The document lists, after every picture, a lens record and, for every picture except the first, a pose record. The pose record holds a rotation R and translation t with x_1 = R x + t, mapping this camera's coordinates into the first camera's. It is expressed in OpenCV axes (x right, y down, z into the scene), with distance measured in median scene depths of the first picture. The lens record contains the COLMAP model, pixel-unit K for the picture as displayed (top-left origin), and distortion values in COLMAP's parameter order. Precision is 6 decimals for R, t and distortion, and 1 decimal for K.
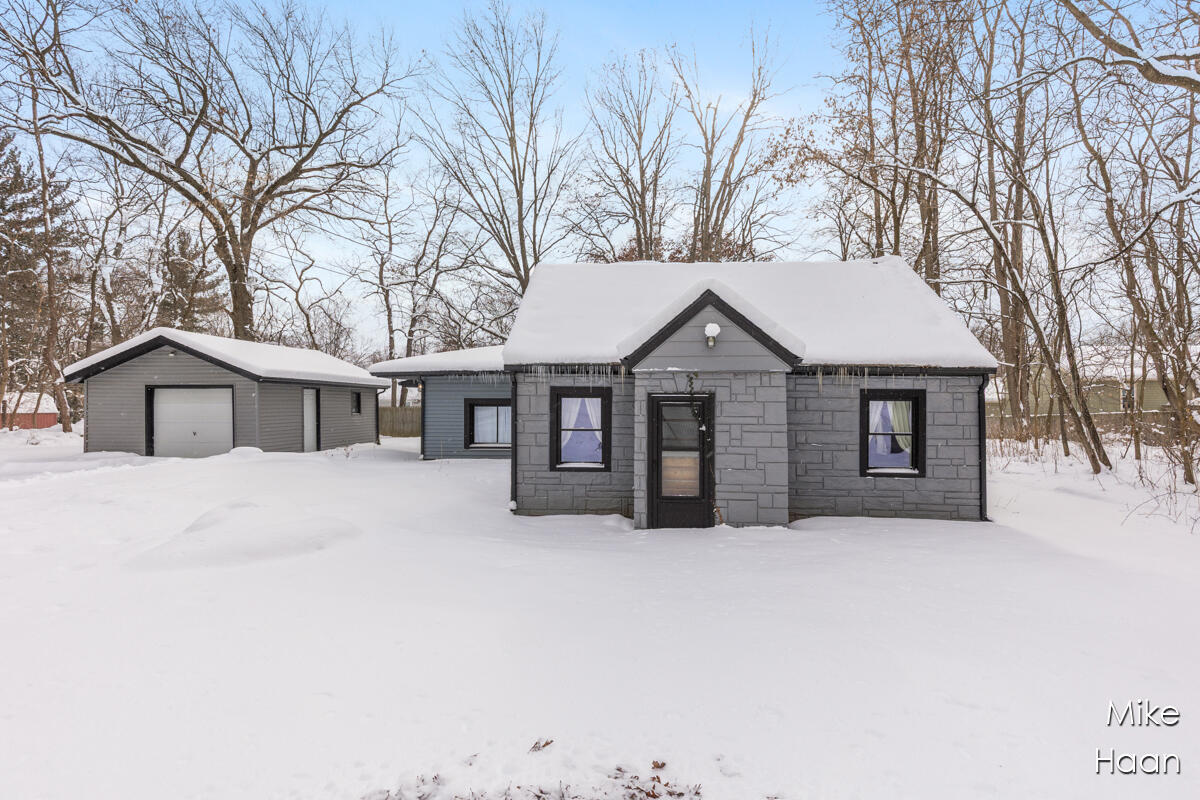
lens RADIAL K [[643.2, 0, 600.7], [0, 643.2, 398.0], [0, 0, 1]] dist [-0.005282, 0.004689]
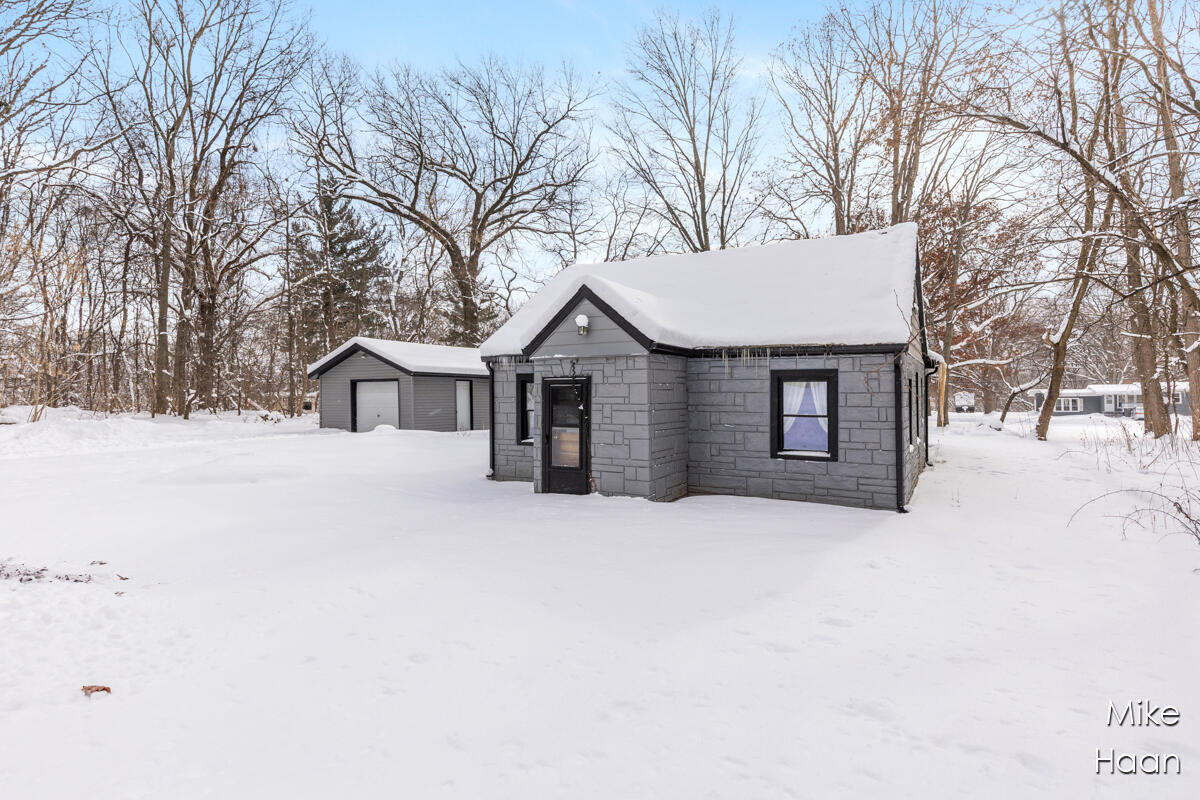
lens RADIAL K [[643.2, 0, 598.1], [0, 643.2, 402.7], [0, 0, 1]] dist [-0.005282, 0.004689]
pose [[0.902207, -0.000837, -0.431302, 0.593645], [0.008909, 0.999821, 0.016696, 0.017452], [0.431211, -0.018906, 0.902053, -0.009715]]
